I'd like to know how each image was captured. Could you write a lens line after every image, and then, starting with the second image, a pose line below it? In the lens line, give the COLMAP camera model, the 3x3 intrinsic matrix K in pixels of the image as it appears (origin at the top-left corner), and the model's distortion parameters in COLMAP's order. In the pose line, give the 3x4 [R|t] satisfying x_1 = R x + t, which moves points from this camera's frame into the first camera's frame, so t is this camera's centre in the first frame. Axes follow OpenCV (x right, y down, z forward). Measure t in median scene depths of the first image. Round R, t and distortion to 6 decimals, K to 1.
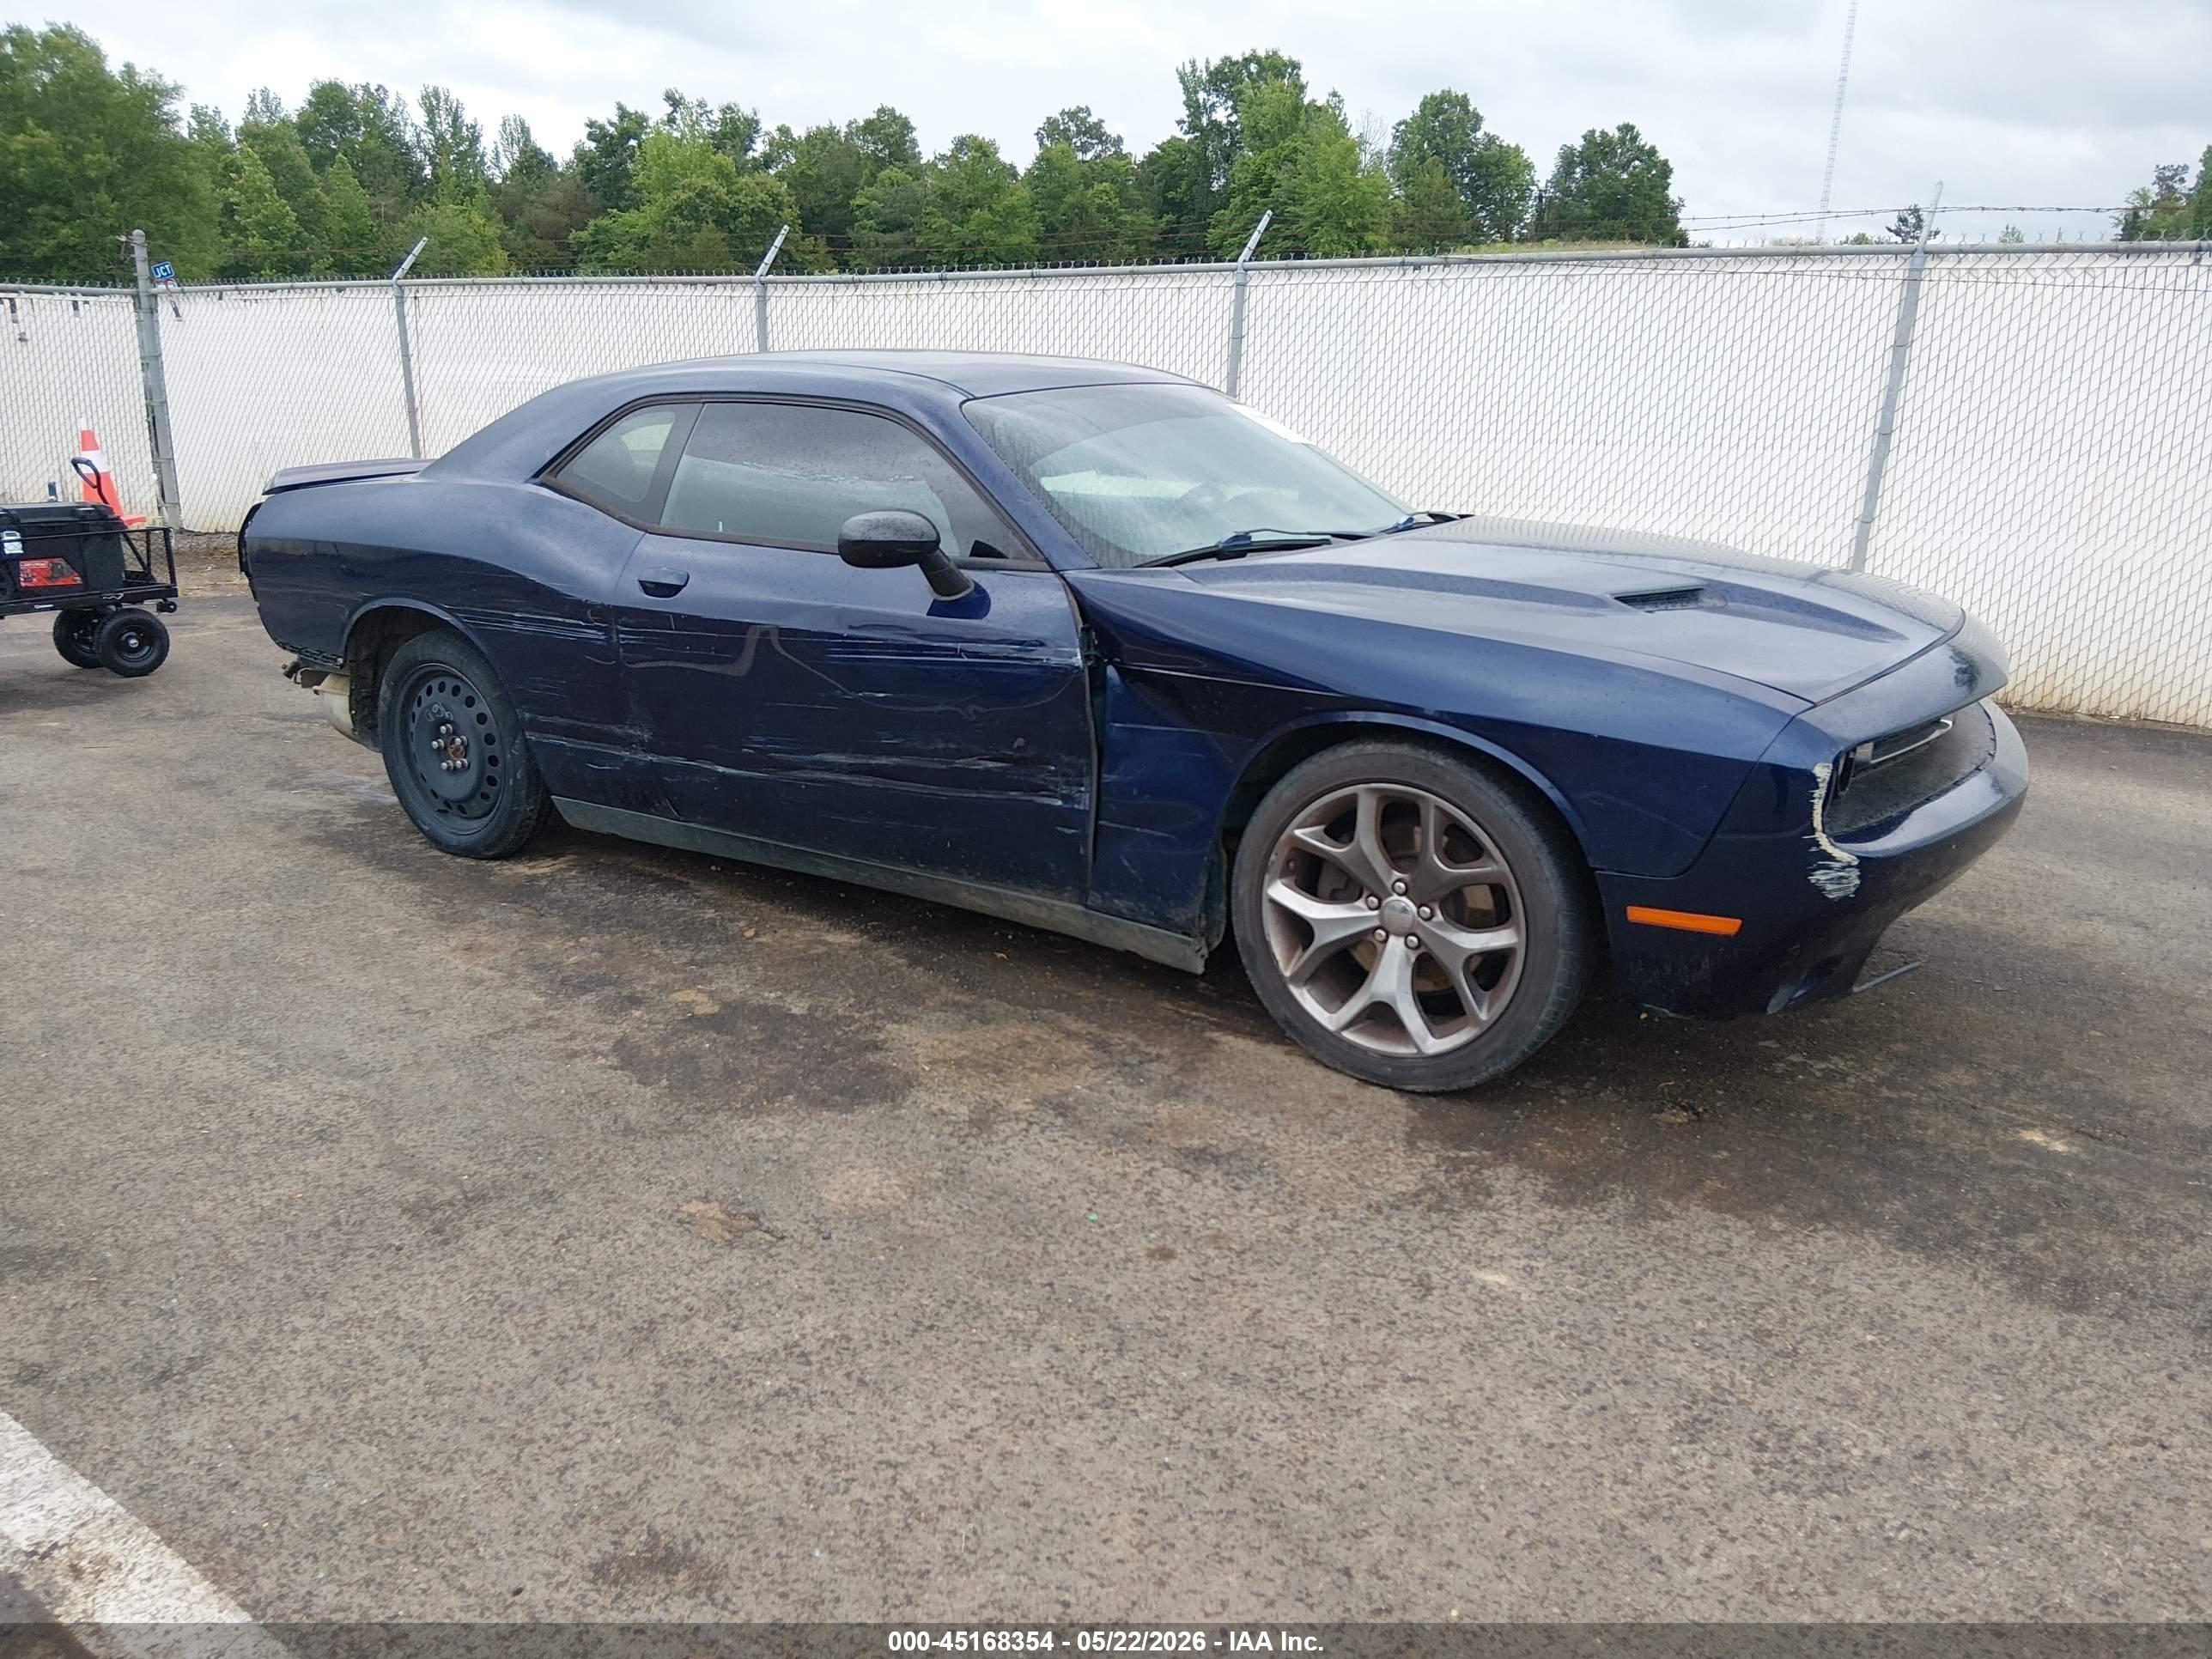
lens RADIAL K [[1659.2, 0, 1110.6], [0, 1659.2, 837.4], [0, 0, 1]] dist [0.108358, -0.183757]
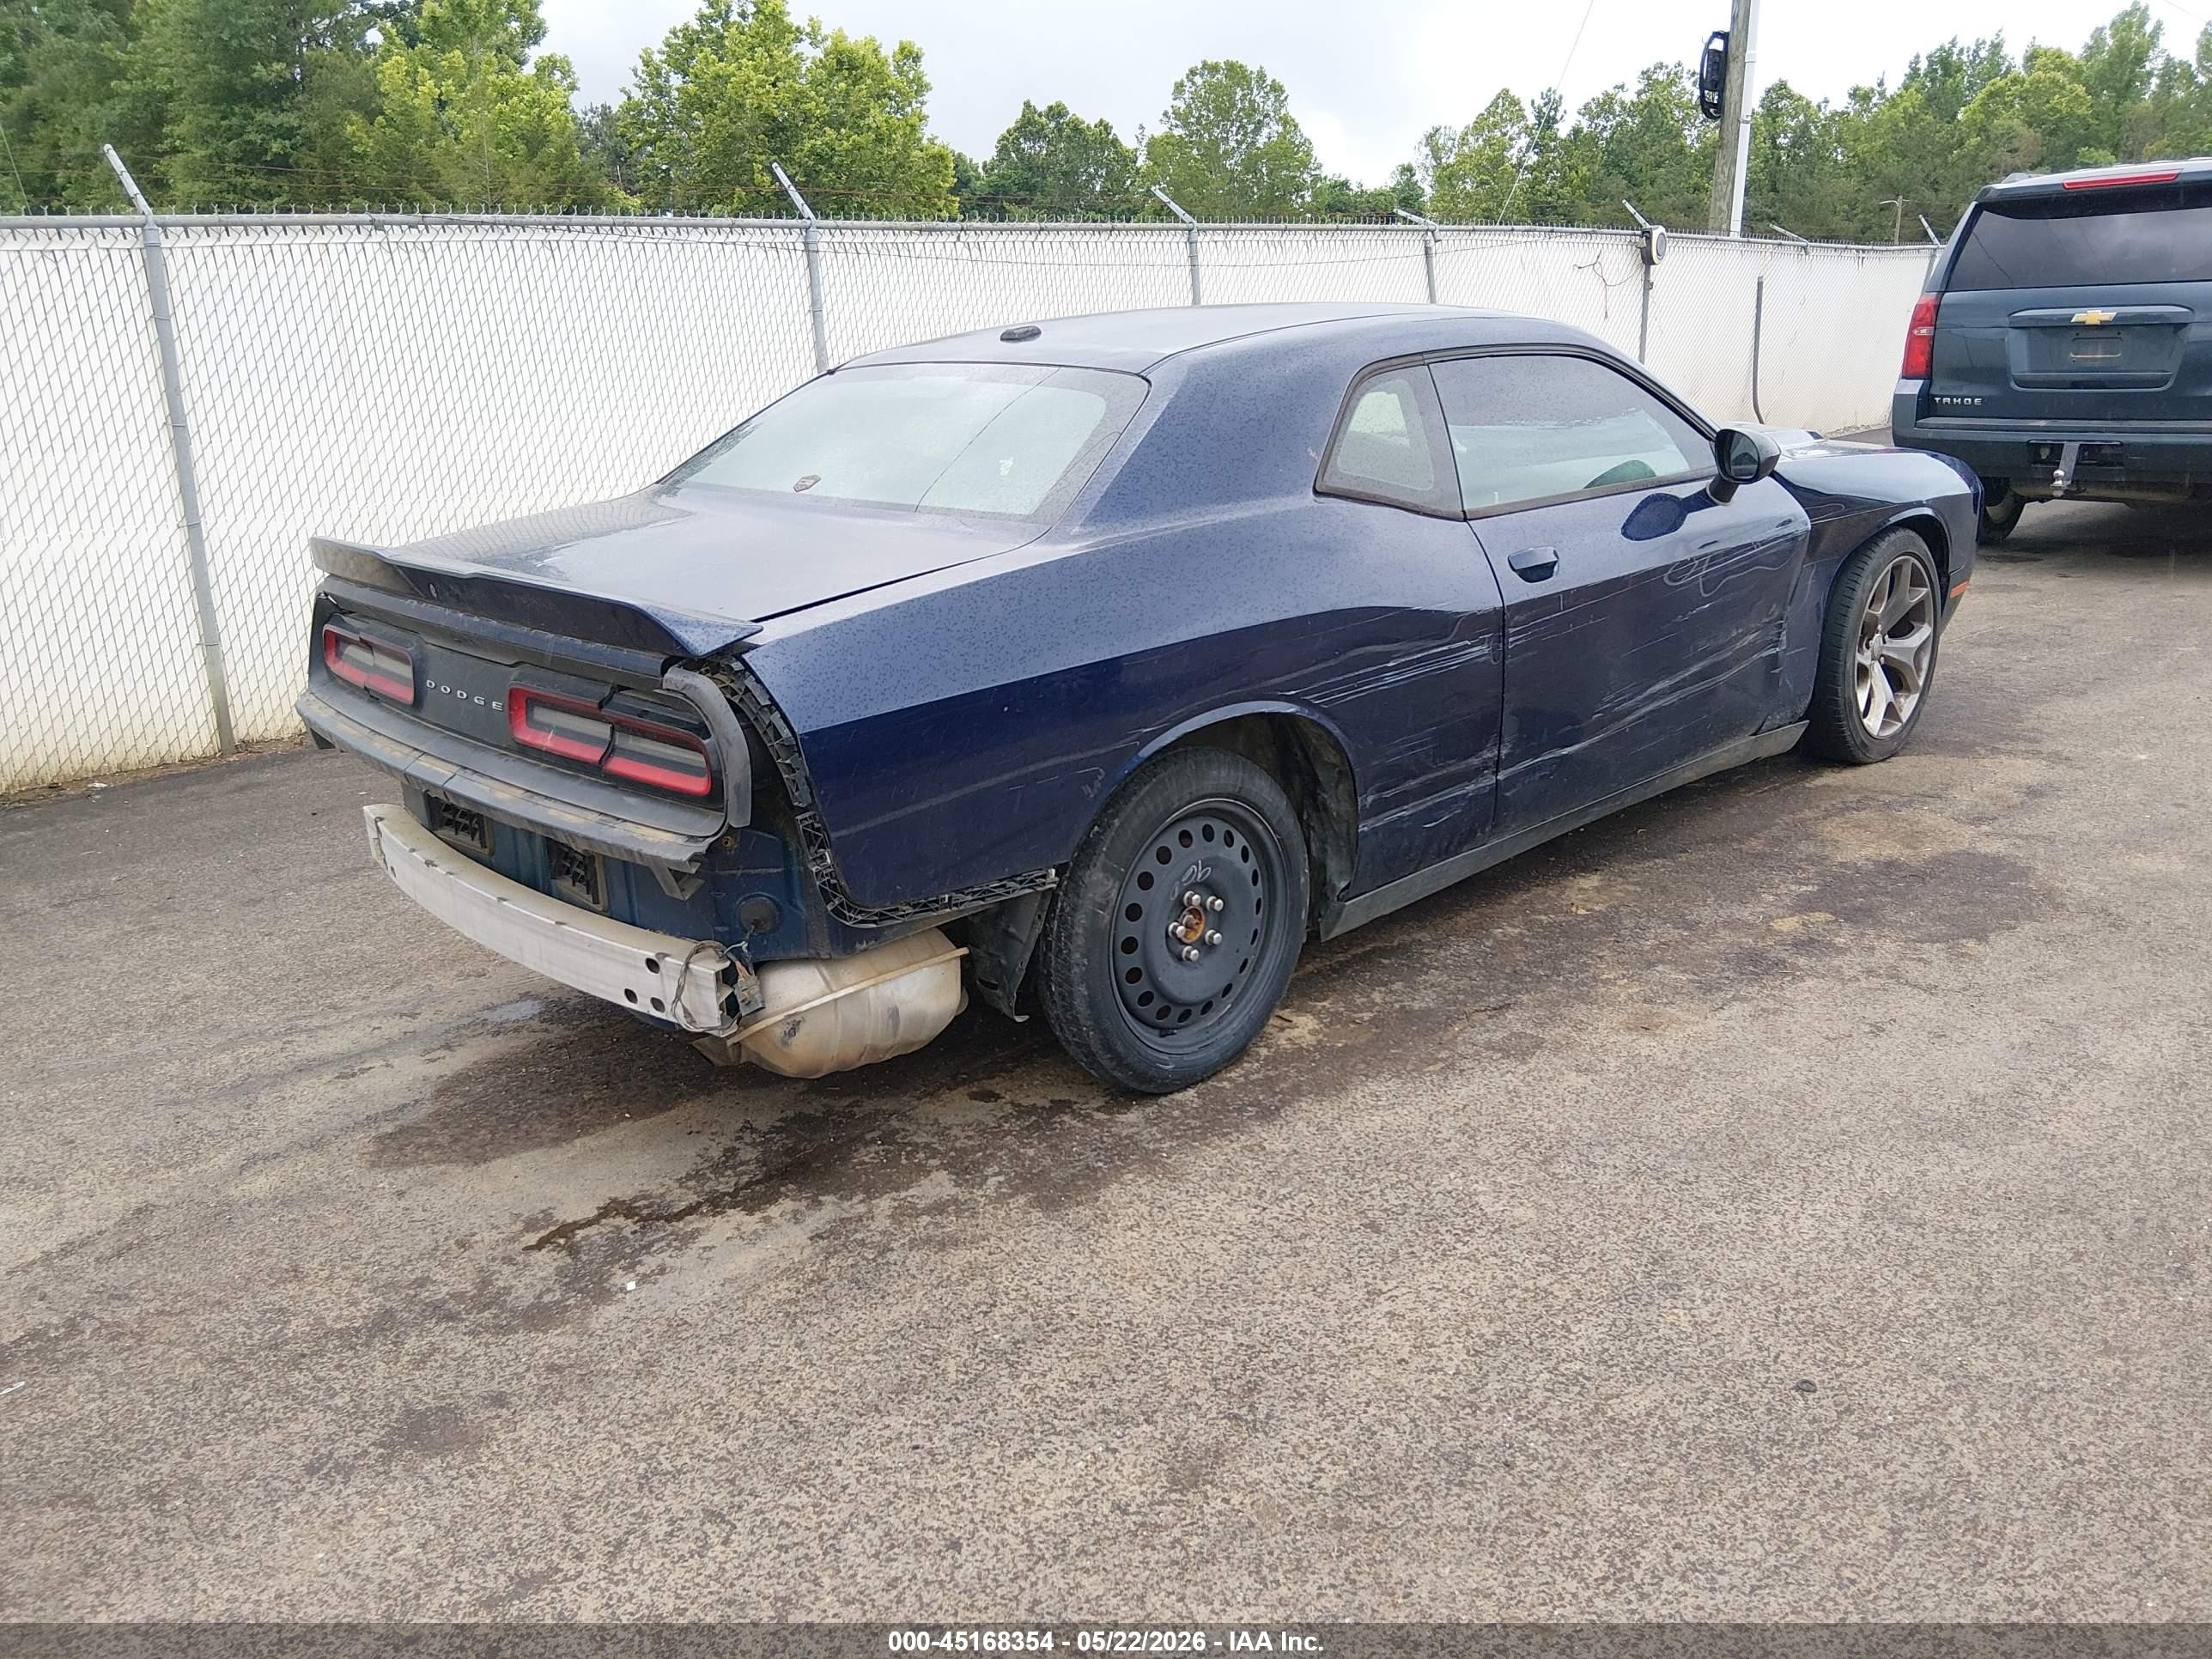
lens RADIAL K [[1659.2, 0, 1110.6], [0, 1659.2, 837.4], [0, 0, 1]] dist [0.108358, -0.183757]
pose [[0.230912, -0.308969, 0.922615, -0.999371], [0.304990, 0.923436, 0.232911, -0.248977], [-0.923938, 0.227606, 0.307465, 0.822759]]
